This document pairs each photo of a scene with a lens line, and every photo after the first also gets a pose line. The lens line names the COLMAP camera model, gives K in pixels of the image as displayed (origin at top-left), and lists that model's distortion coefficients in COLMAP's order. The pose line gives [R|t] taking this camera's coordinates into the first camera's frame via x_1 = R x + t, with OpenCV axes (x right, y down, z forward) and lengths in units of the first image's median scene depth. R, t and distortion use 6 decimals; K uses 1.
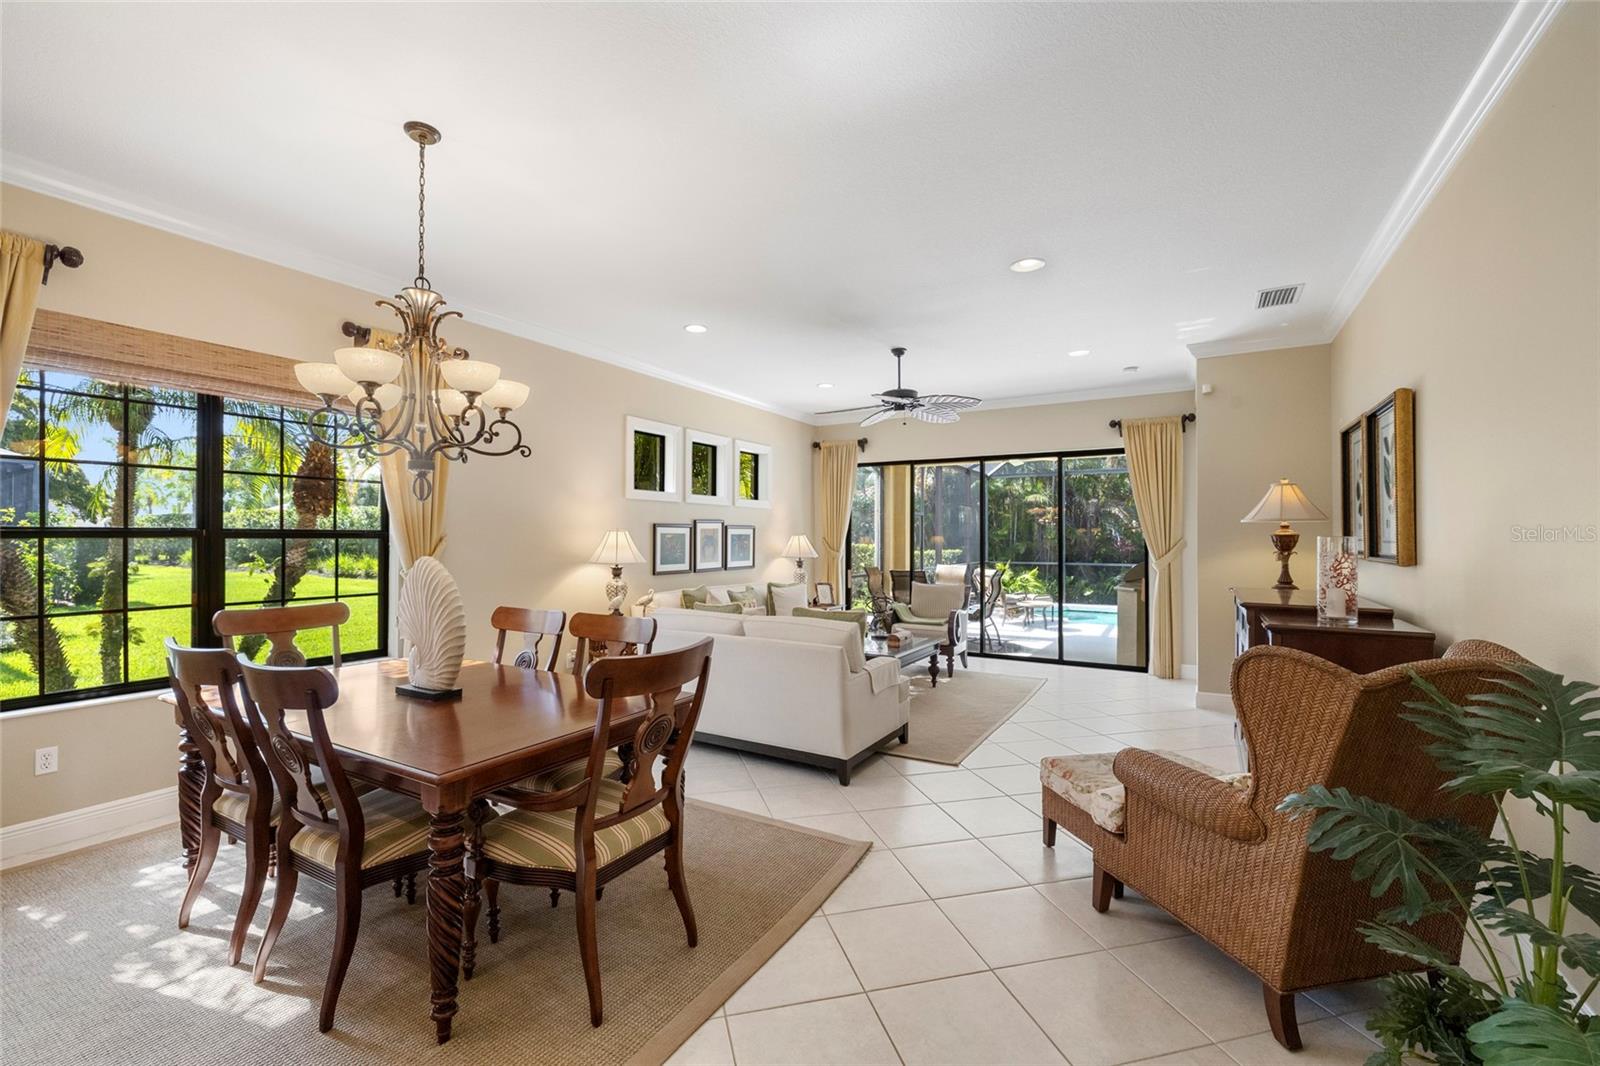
lens RADIAL K [[669.7, 0, 798.7], [0, 669.7, 530.8], [0, 0, 1]] dist [-0.000321, -0.000048]
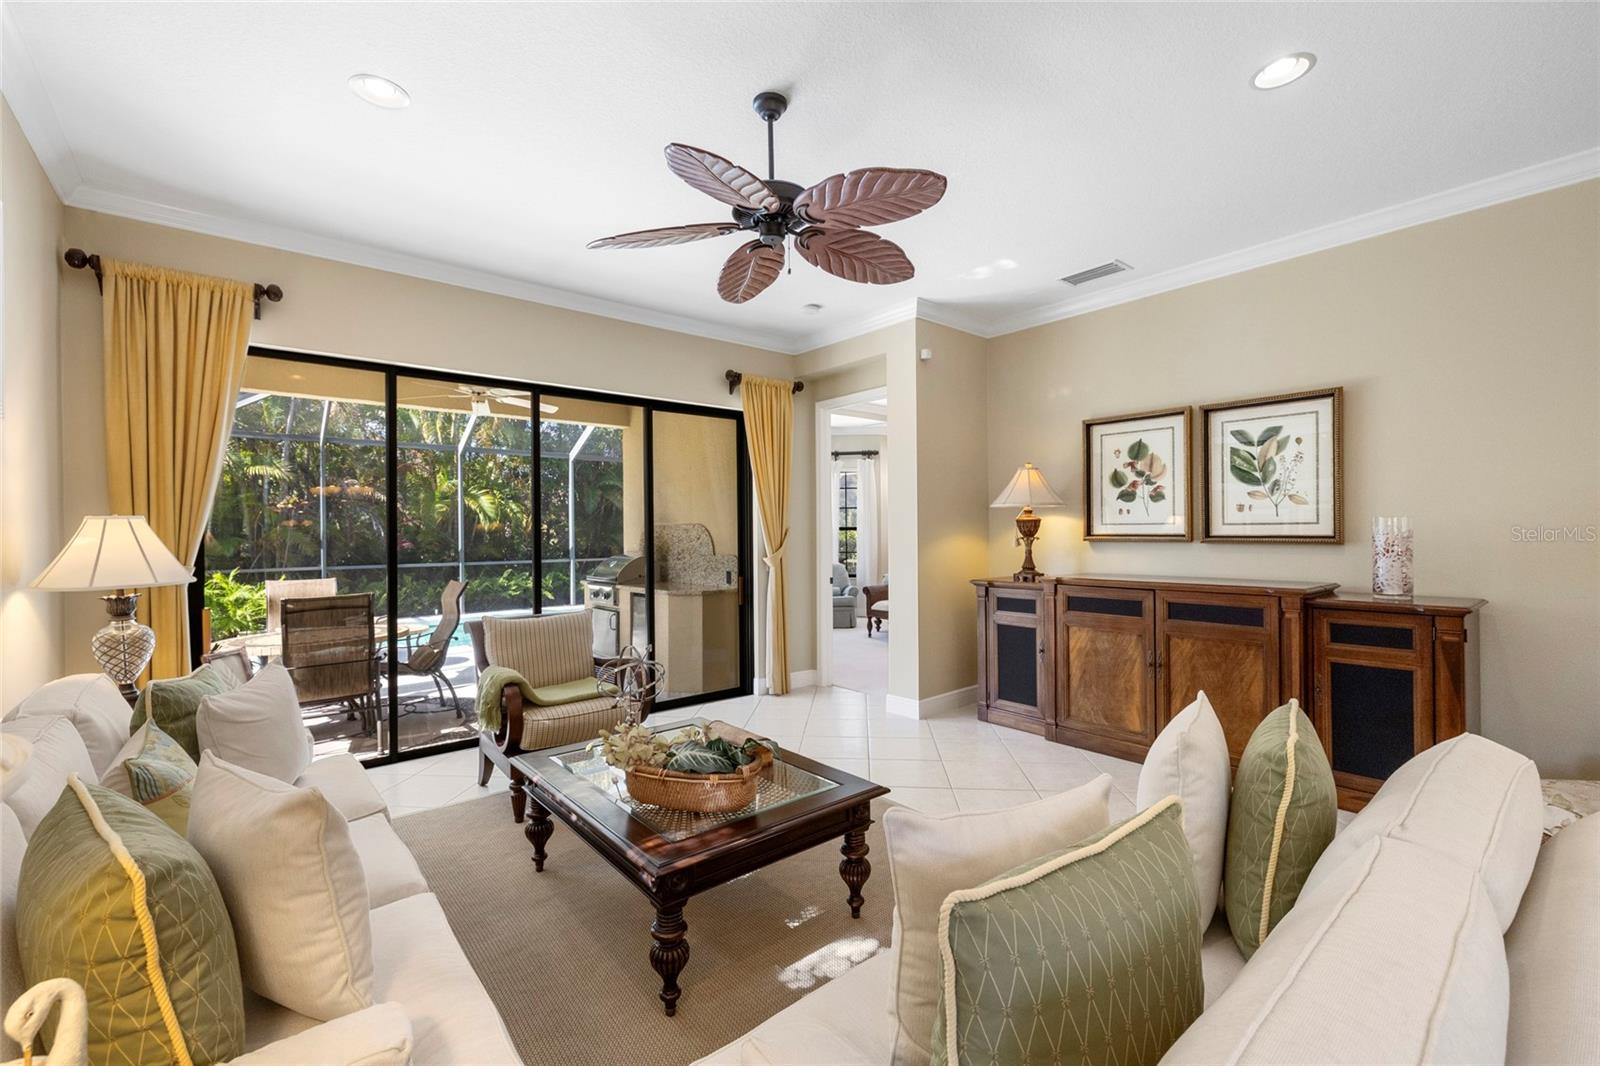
lens RADIAL K [[669.7, 0, 798.7], [0, 669.7, 530.8], [0, 0, 1]] dist [-0.000321, -0.000048]
pose [[0.339584, -0.004236, 0.940566, -0.227852], [-0.002114, 0.999984, 0.005267, 0.012446], [-0.940573, -0.003777, 0.339569, 0.704785]]
